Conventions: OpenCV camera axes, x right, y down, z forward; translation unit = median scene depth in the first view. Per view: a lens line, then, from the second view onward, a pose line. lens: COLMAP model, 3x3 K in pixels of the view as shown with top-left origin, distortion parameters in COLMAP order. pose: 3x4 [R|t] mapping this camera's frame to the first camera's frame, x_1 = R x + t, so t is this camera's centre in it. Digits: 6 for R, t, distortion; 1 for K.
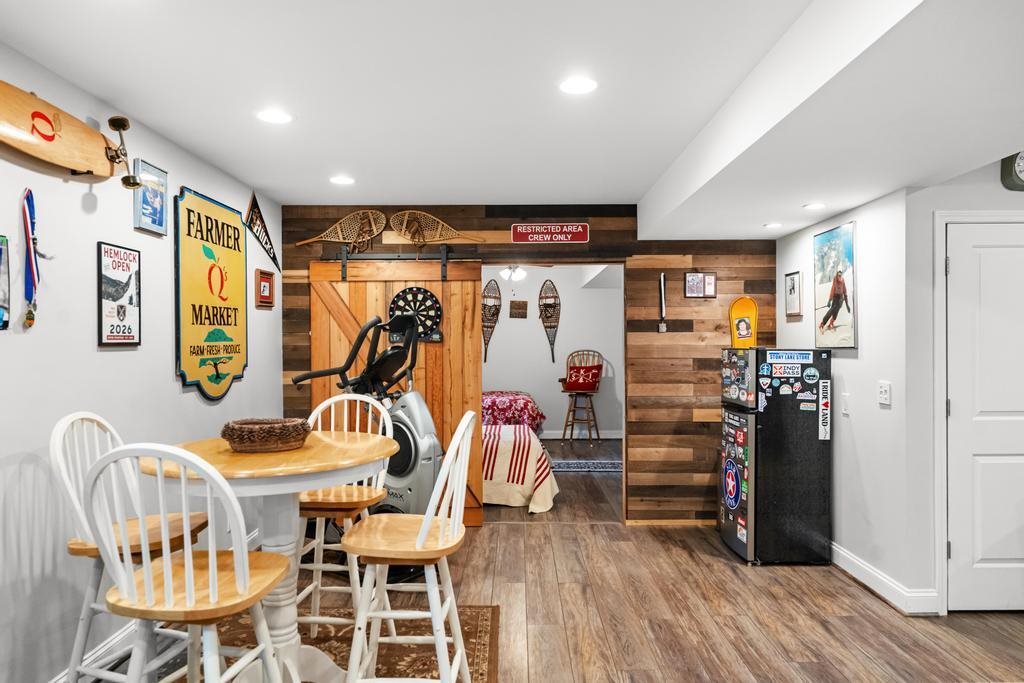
lens RADIAL K [[660.1, 0, 511.7], [0, 660.1, 343.0], [0, 0, 1]] dist [-0.001469, 0.002626]
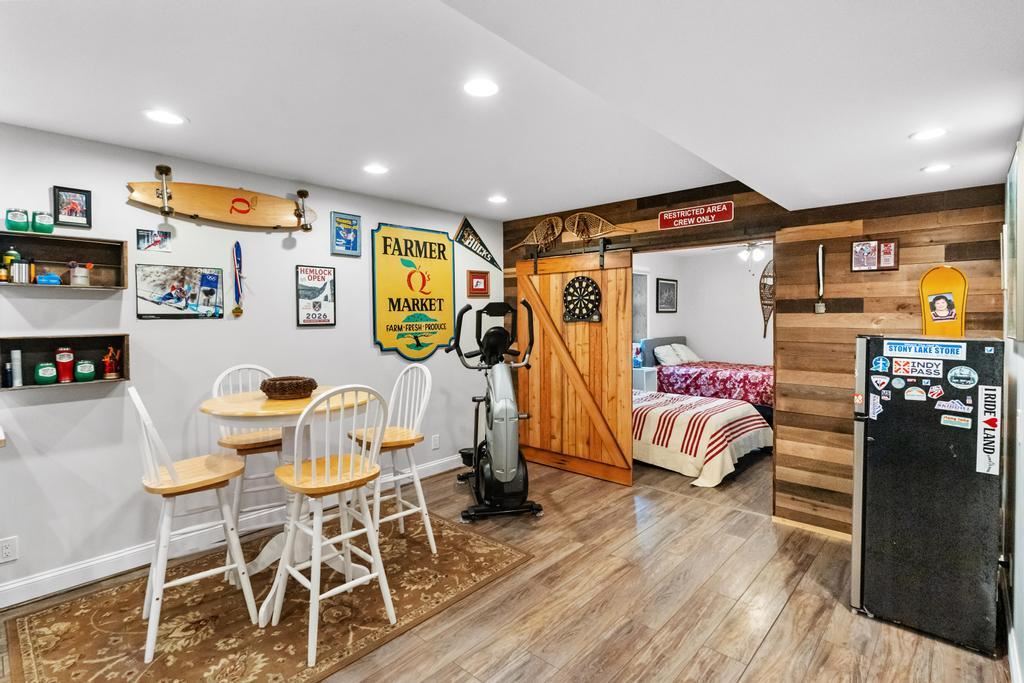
lens RADIAL K [[499.1, 0, 504.0], [0, 499.1, 323.7], [0, 0, 1]] dist [-0.003459, 0.000284]
pose [[0.735785, 0.011262, -0.677121, 0.368609], [0.000249, 0.999857, 0.016901, -0.013502], [0.677215, -0.012604, 0.735677, 0.233750]]
